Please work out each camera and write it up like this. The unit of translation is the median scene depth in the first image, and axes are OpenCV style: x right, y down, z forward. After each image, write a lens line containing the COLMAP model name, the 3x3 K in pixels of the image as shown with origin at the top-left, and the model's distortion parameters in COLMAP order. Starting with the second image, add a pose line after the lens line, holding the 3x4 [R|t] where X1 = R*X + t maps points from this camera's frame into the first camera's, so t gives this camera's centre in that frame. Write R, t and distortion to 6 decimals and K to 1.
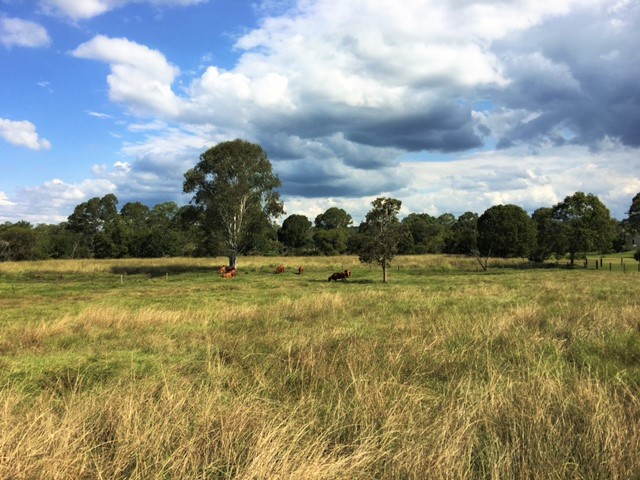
lens RADIAL K [[535.9, 0, 310.8], [0, 535.9, 243.9], [0, 0, 1]] dist [0.067116, -0.112678]
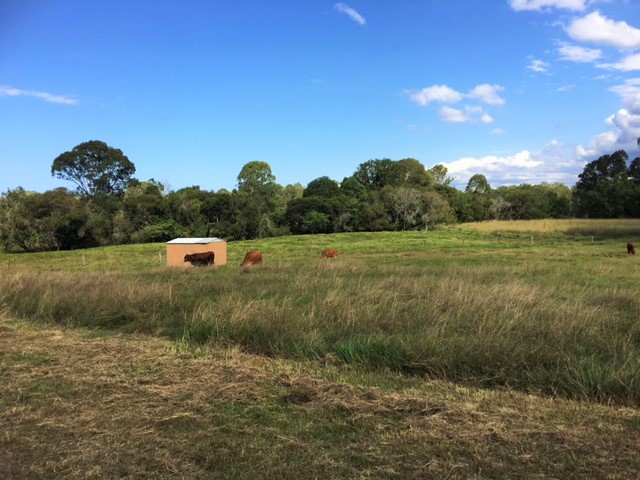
lens RADIAL K [[535.9, 0, 319.6], [0, 535.9, 232.6], [0, 0, 1]] dist [0.067116, -0.112678]
pose [[0.604763, 0.030634, -0.795816, 0.138754], [0.015130, 0.998638, 0.049938, -0.005688], [0.796262, -0.042241, 0.603476, 0.014591]]
